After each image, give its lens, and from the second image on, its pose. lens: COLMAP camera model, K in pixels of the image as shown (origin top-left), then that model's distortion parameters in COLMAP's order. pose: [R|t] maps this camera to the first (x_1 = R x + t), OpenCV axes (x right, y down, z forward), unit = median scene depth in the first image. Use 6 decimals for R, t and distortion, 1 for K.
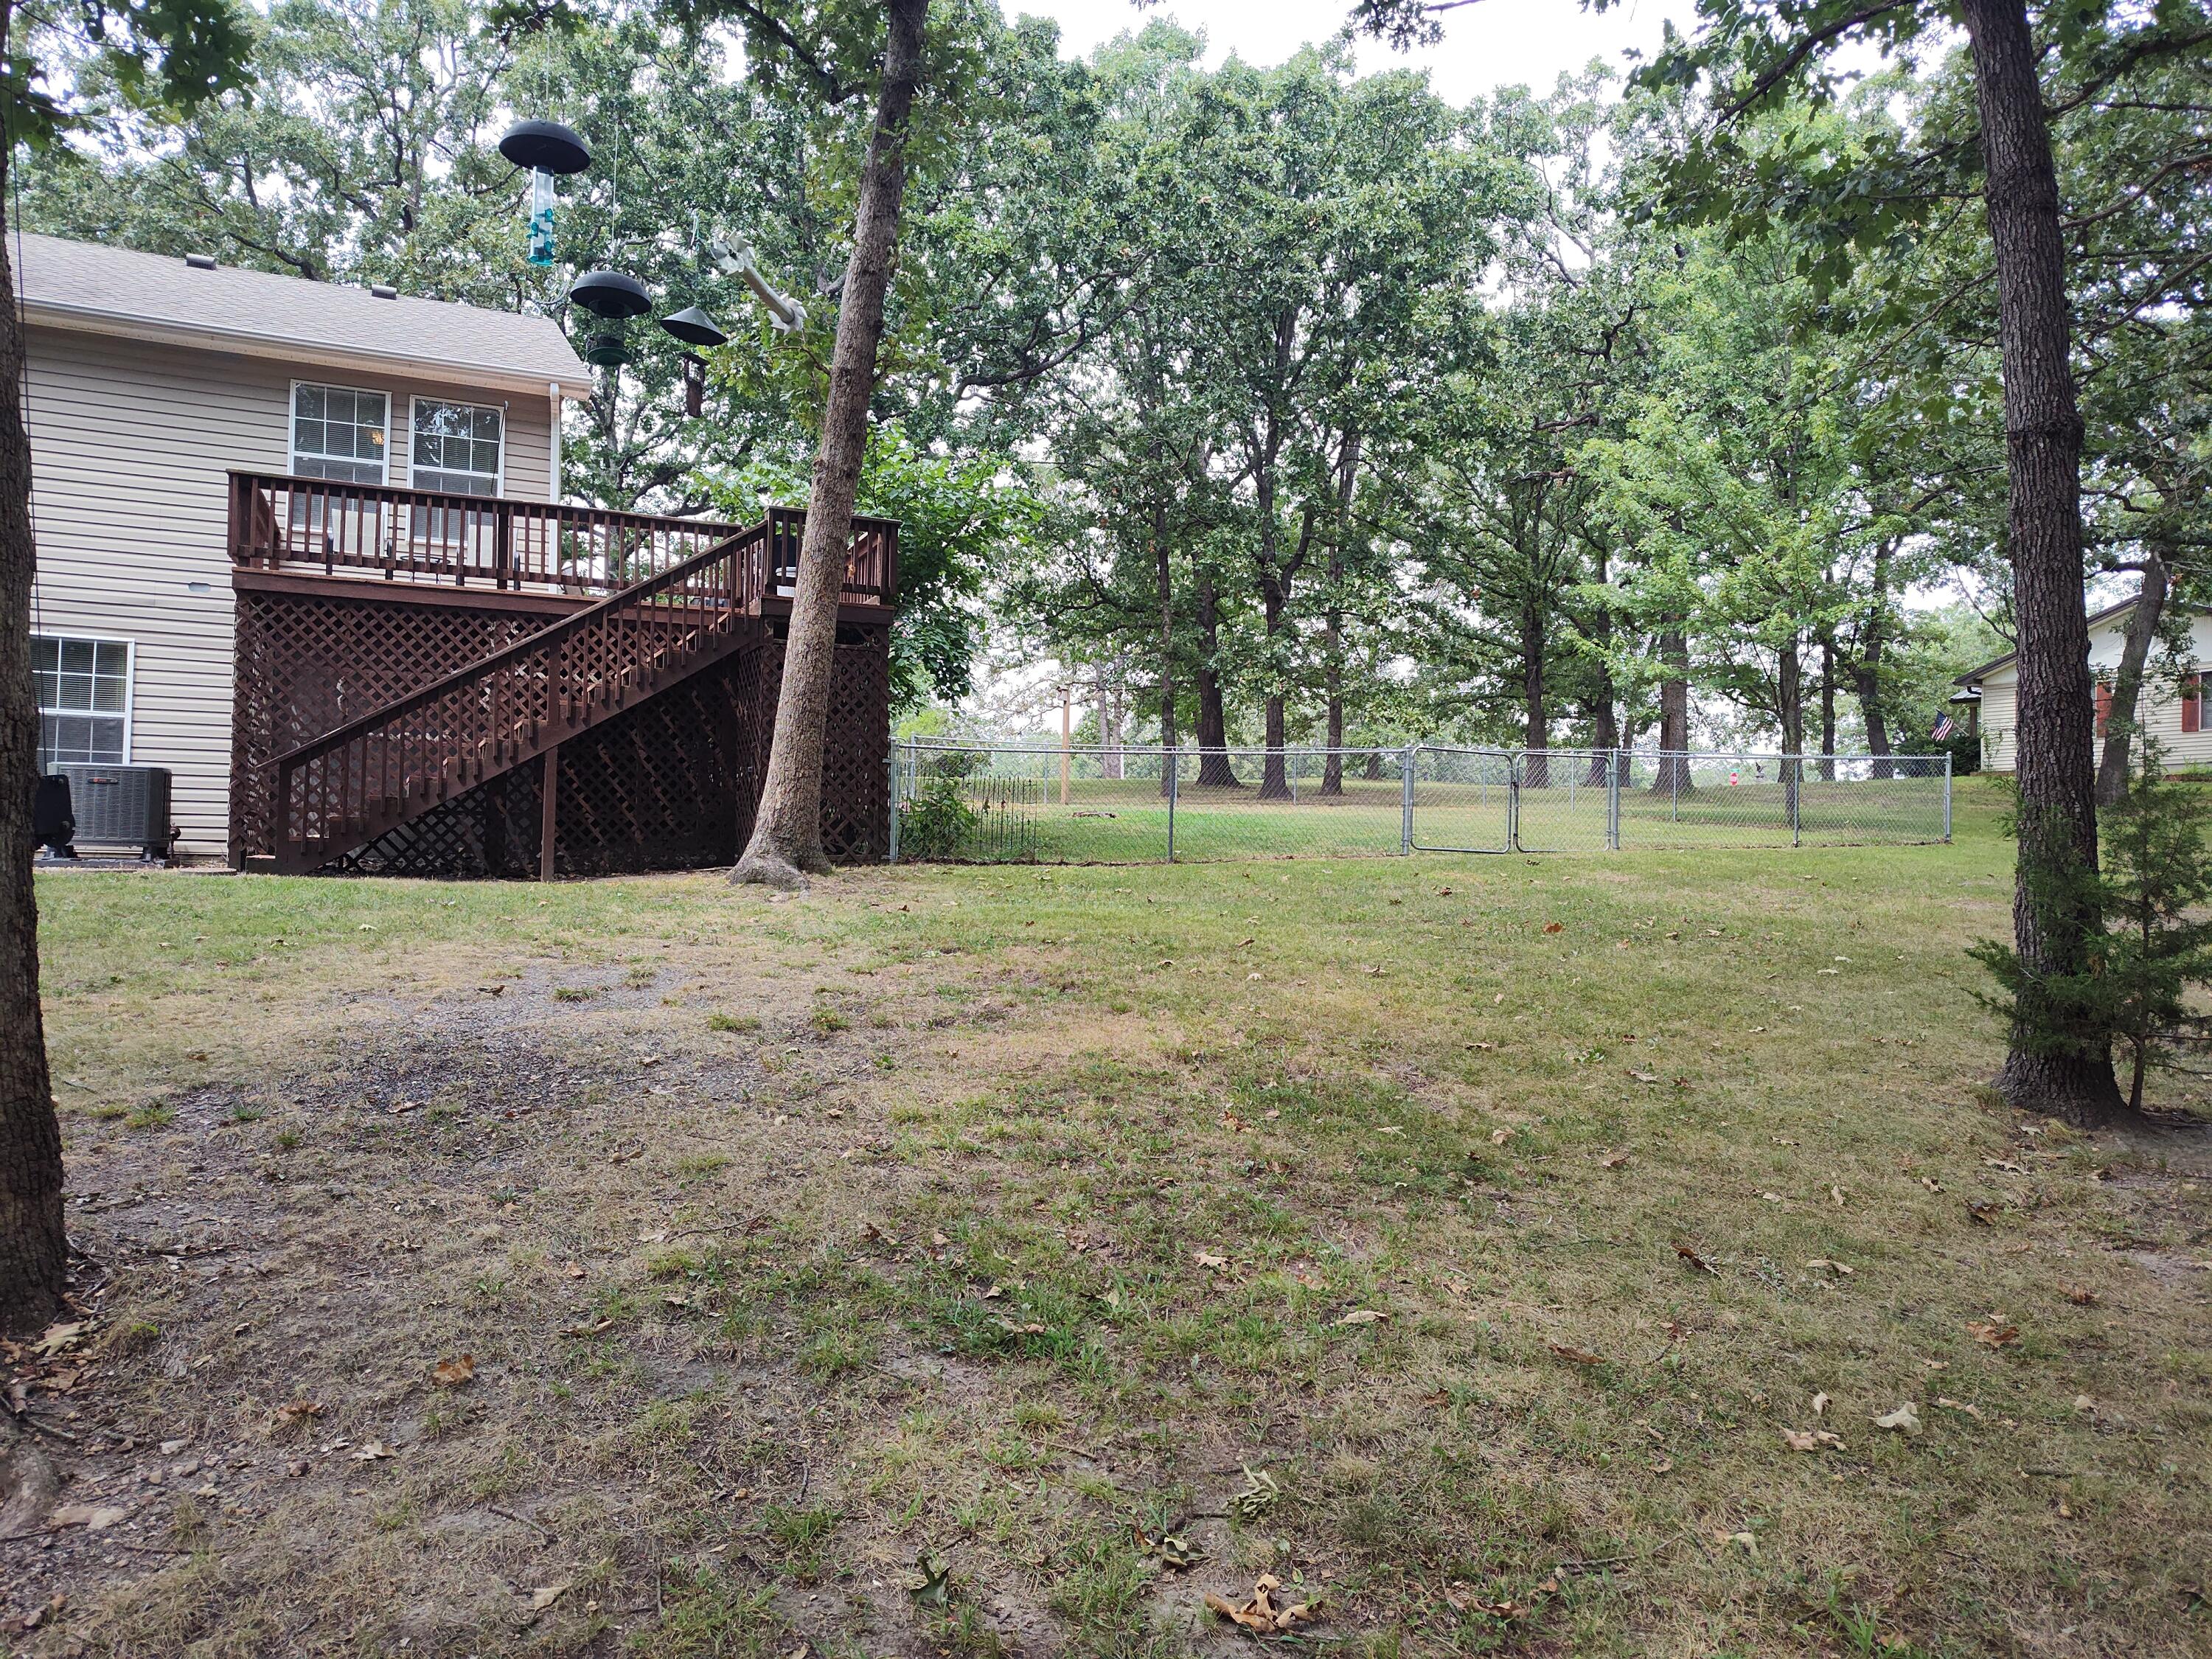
lens RADIAL K [[1507.8, 0, 1111.0], [0, 1507.8, 824.0], [0, 0, 1]] dist [0.044169, -0.048345]
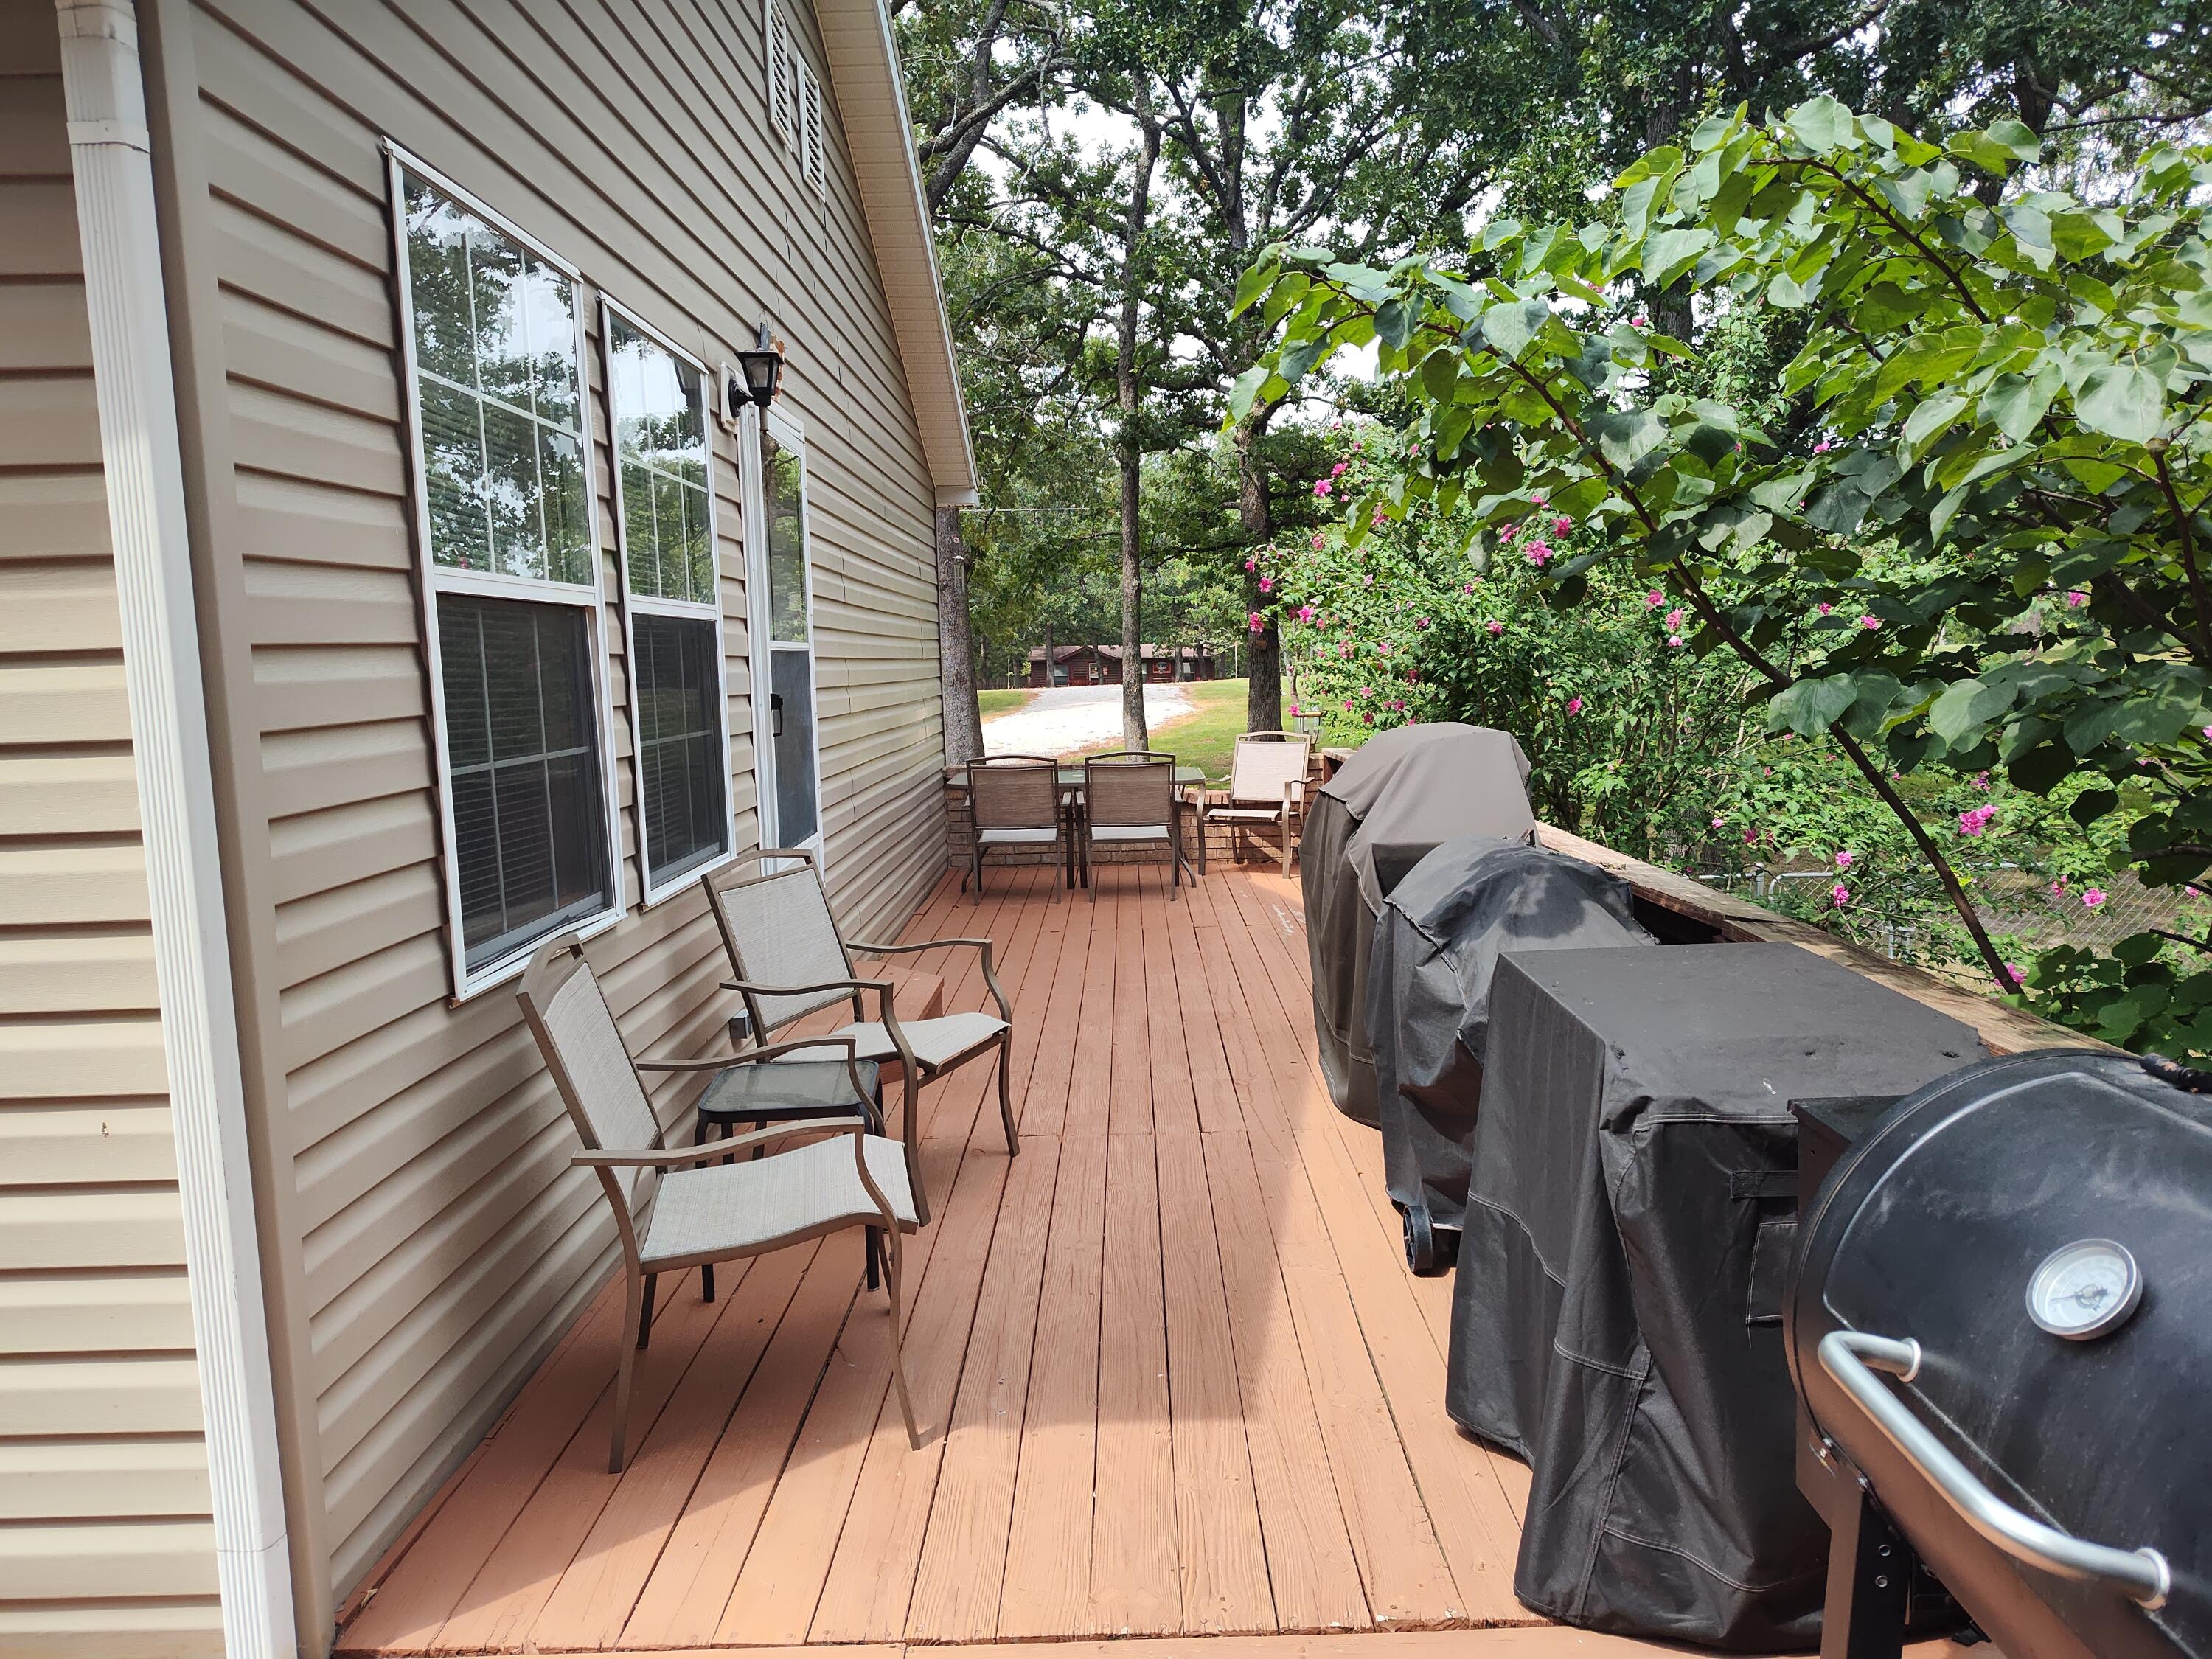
lens RADIAL K [[1507.8, 0, 1105.1], [0, 1507.8, 842.0], [0, 0, 1]] dist [0.044169, -0.048345]
pose [[0.896070, 0.005629, -0.443877, -0.270007], [0.056953, 0.990198, 0.127531, -0.237267], [0.440244, -0.139556, 0.886966, 1.057537]]
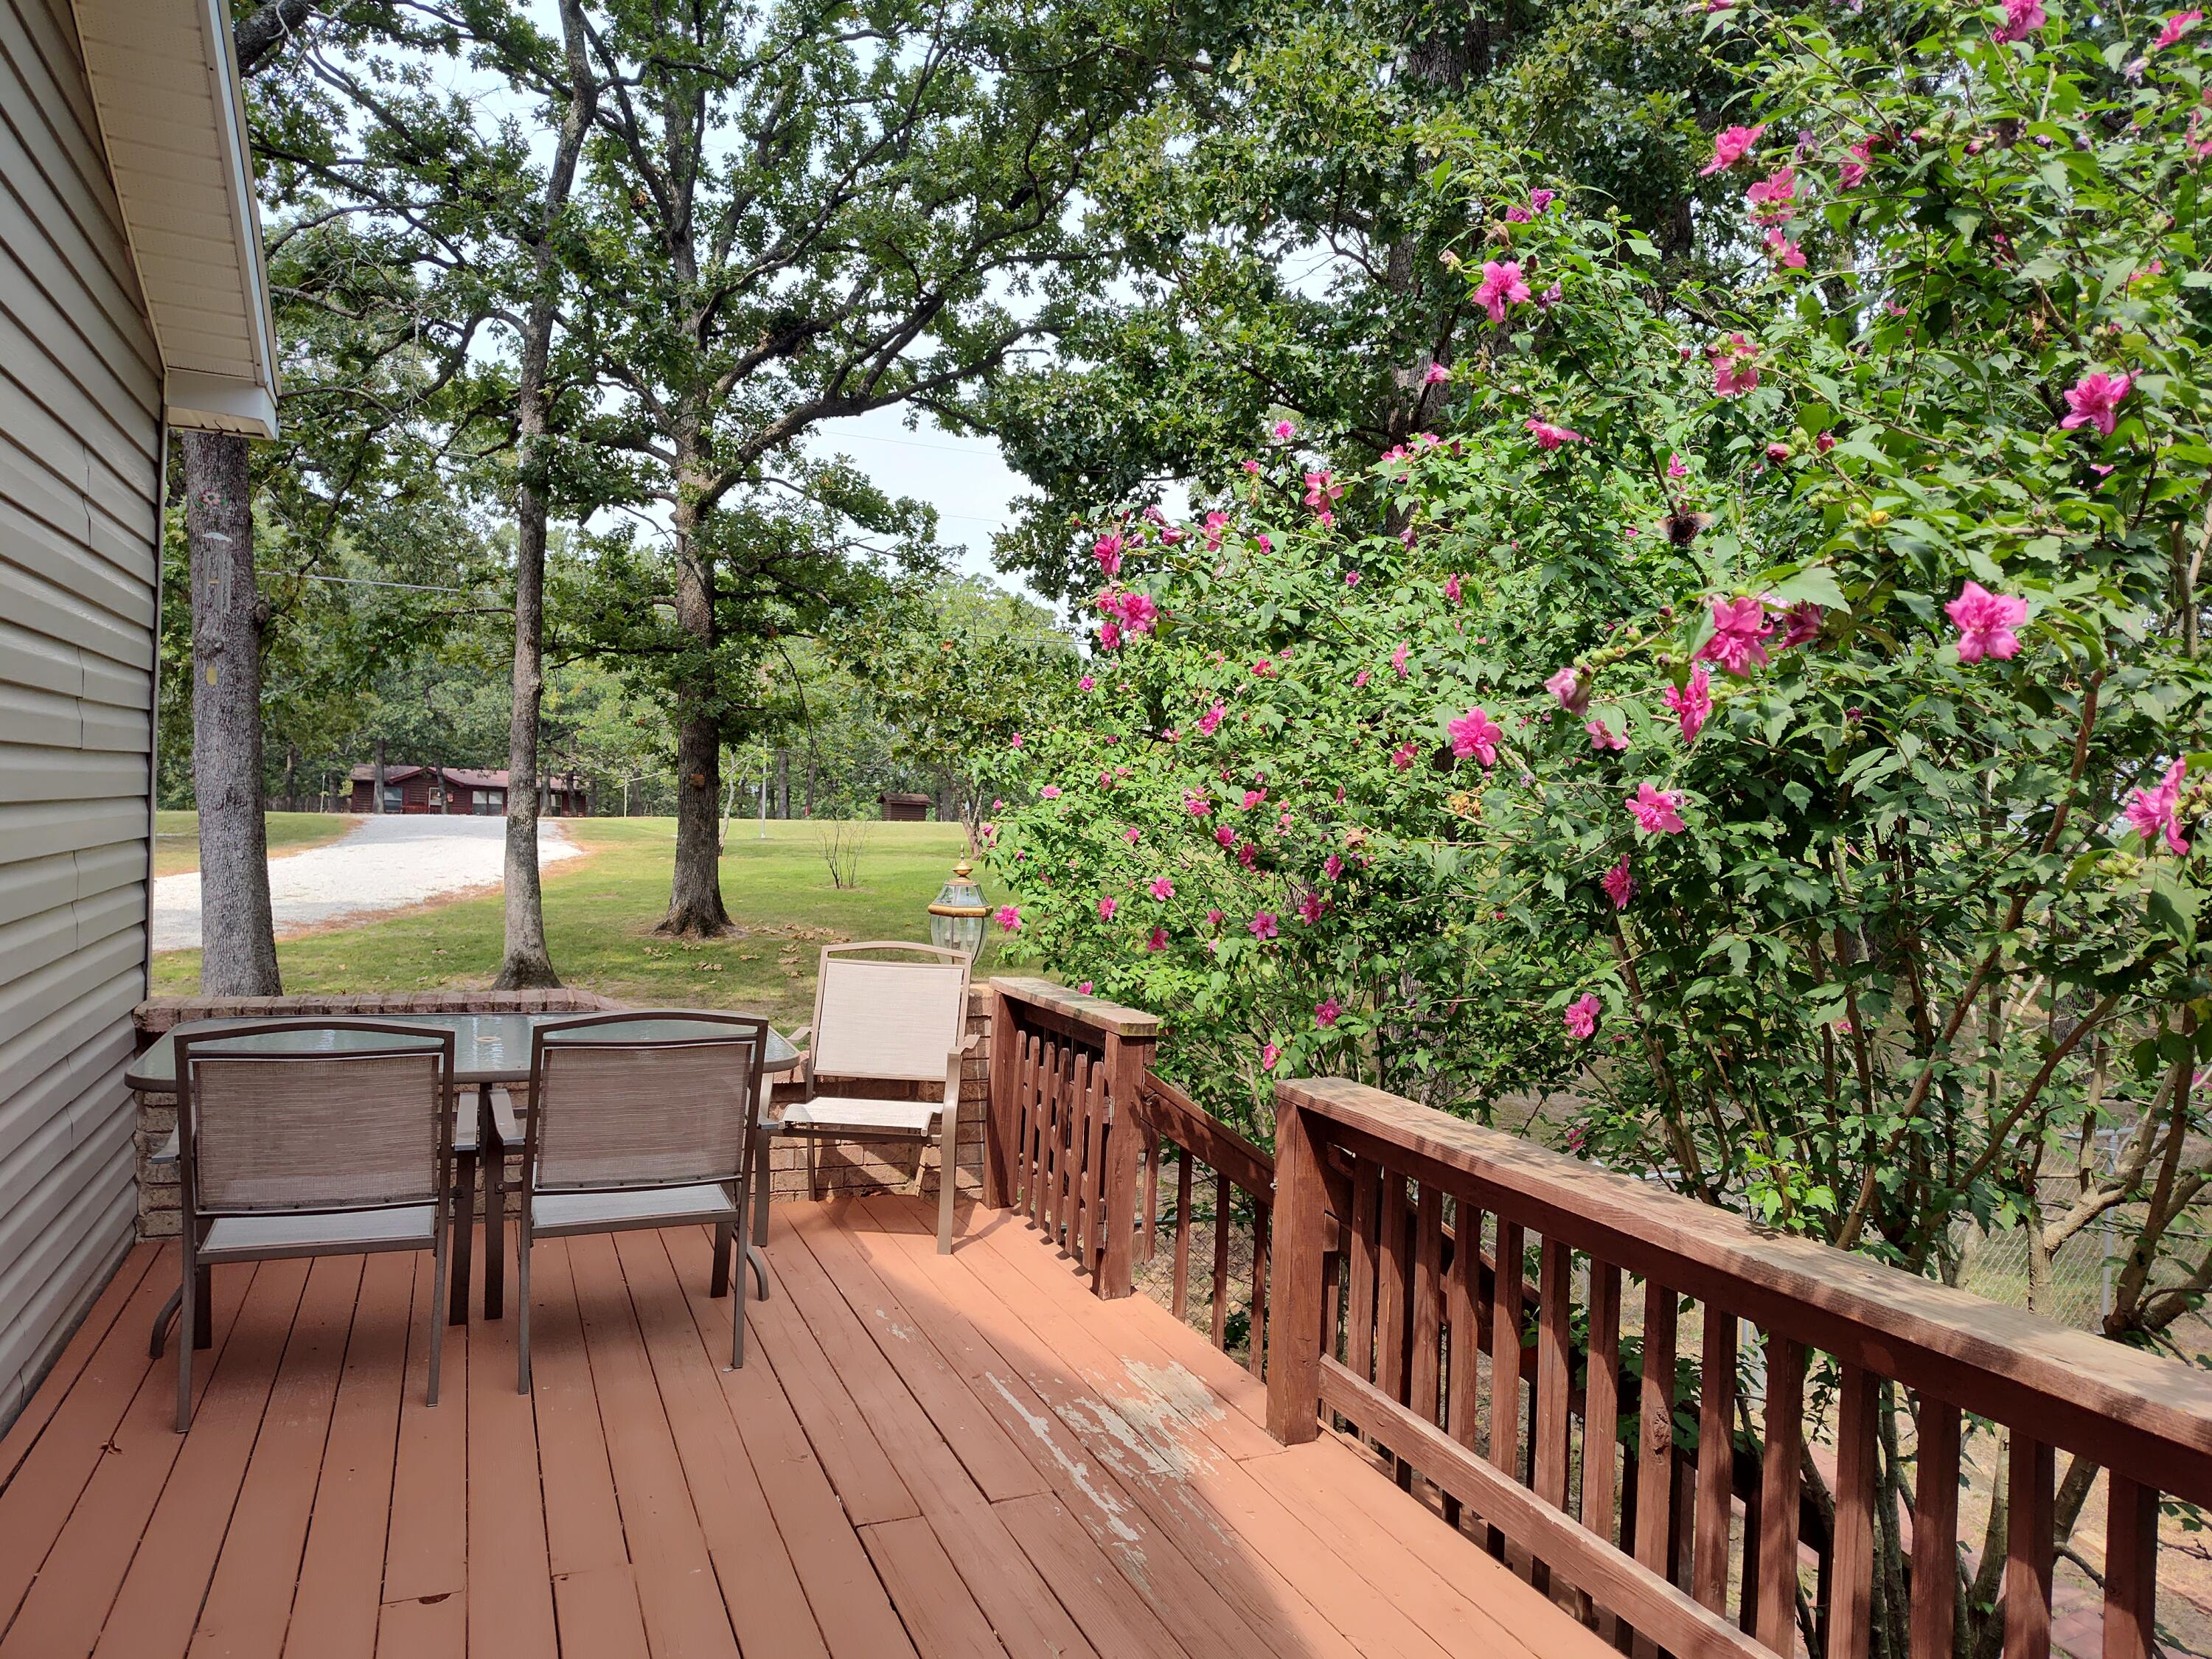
lens RADIAL K [[1507.8, 0, 1109.2], [0, 1507.8, 843.8], [0, 0, 1]] dist [0.044169, -0.048345]
pose [[0.998905, 0.014678, -0.044412, -0.454212], [-0.012845, 0.999065, 0.041277, -0.233047], [0.044976, -0.040661, 0.998160, 1.378295]]
